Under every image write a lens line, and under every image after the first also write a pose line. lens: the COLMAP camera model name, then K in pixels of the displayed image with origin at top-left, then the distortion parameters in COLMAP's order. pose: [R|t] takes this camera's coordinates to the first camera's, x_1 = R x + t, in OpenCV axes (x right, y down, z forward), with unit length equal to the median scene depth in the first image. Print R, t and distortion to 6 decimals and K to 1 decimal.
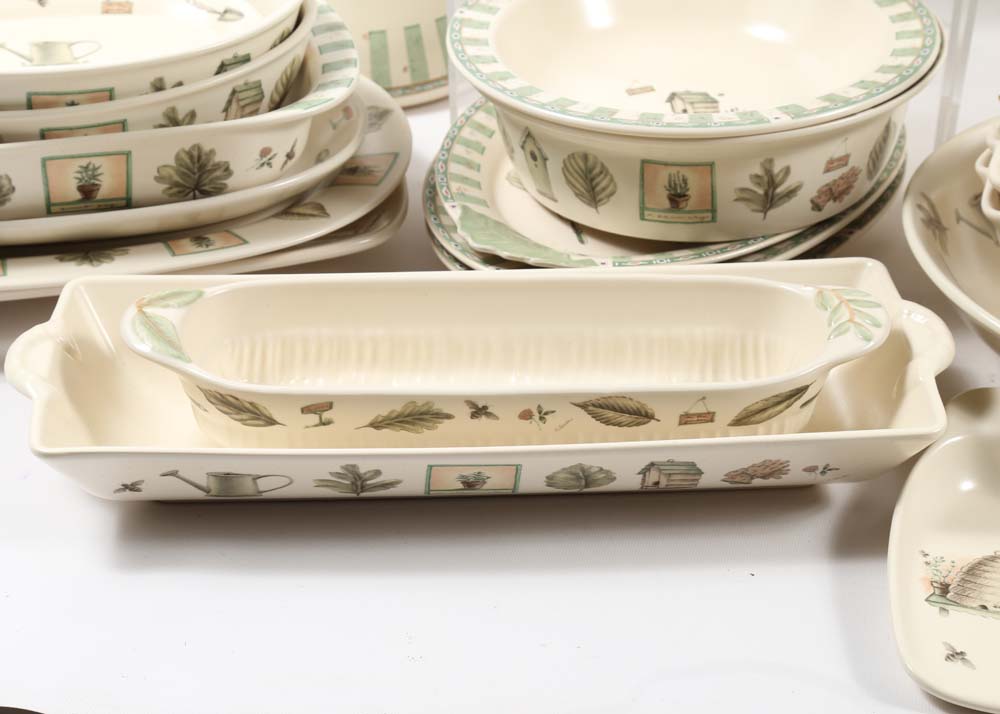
lens RADIAL K [[2394.2, 0, 500.0], [0, 2394.2, 357.0], [0, 0, 1]] dist [0.397261, -0.200759]
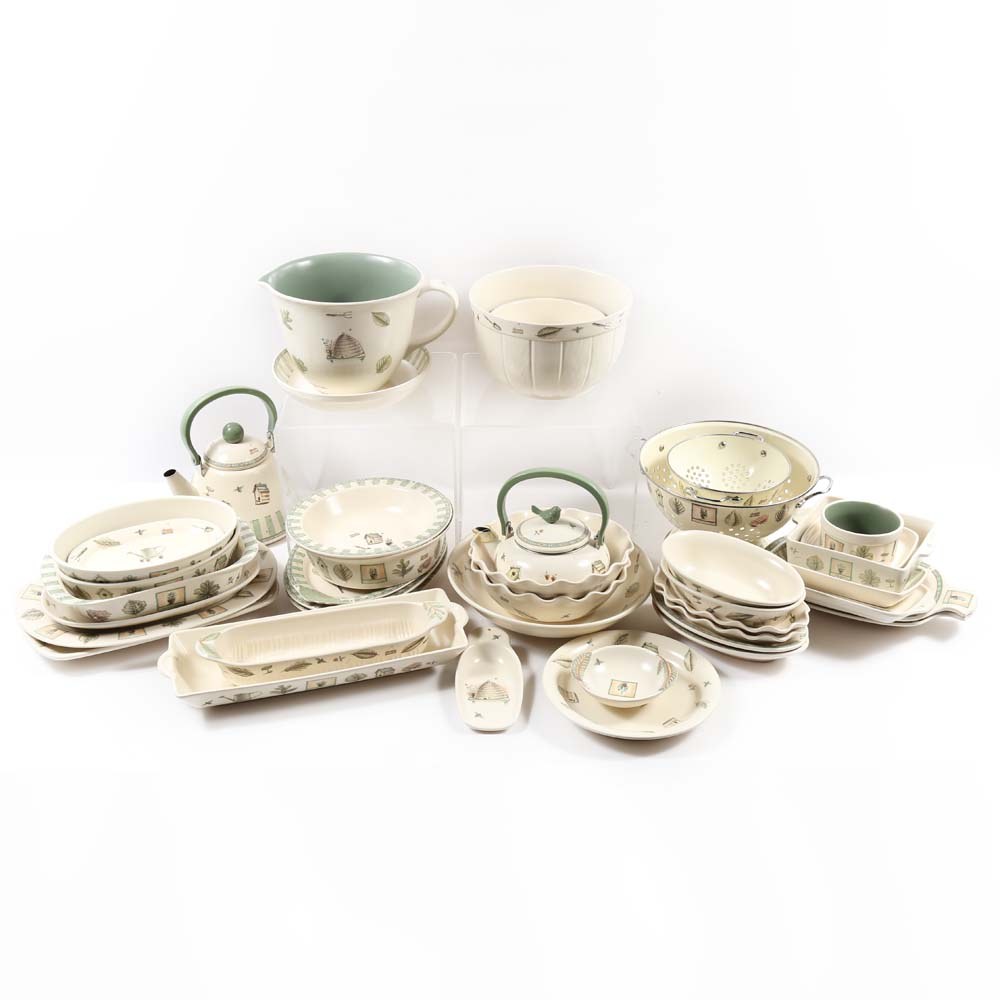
lens RADIAL K [[1239.1, 0, 525.5], [0, 1239.1, 498.6], [0, 0, 1]] dist [0.010328, 0.088145]
pose [[0.970048, -0.120982, 0.210642, -0.055406], [0.130533, 0.990928, -0.031992, -0.086359], [-0.204860, 0.058529, 0.977040, -0.543175]]
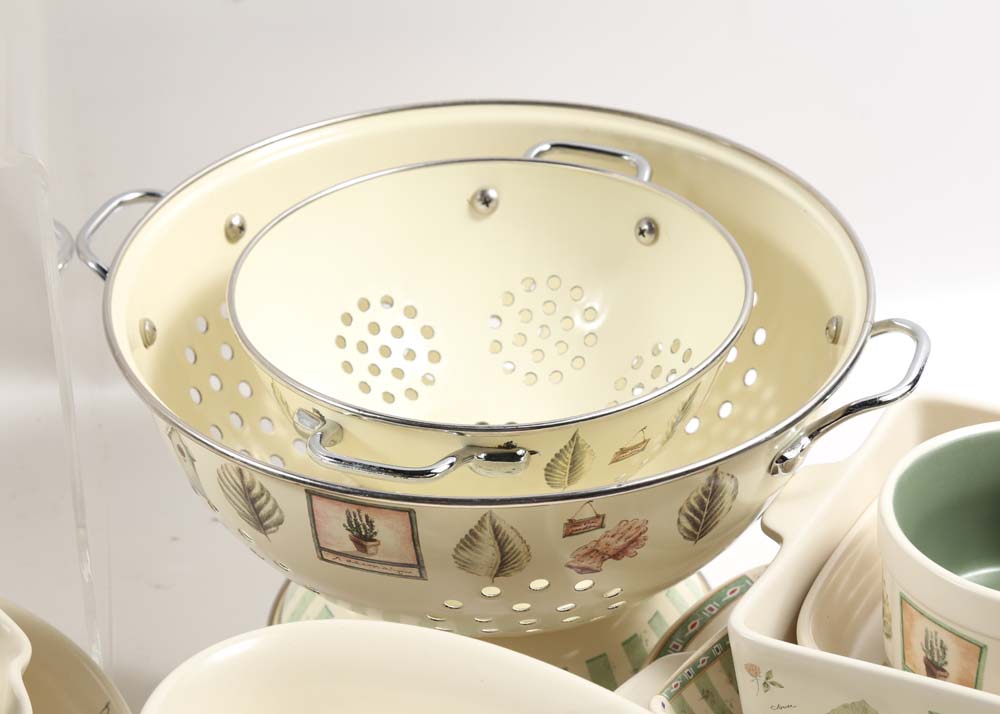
lens RADIAL K [[2901.2, 0, 500.0], [0, 2901.2, 357.0], [0, 0, 1]] dist [0.552249, 0.091015]
pose [[0.947593, -0.188925, 0.257634, 0.322922], [0.191090, 0.981428, 0.016848, -0.143525], [-0.256032, 0.033266, 0.966096, 0.127887]]
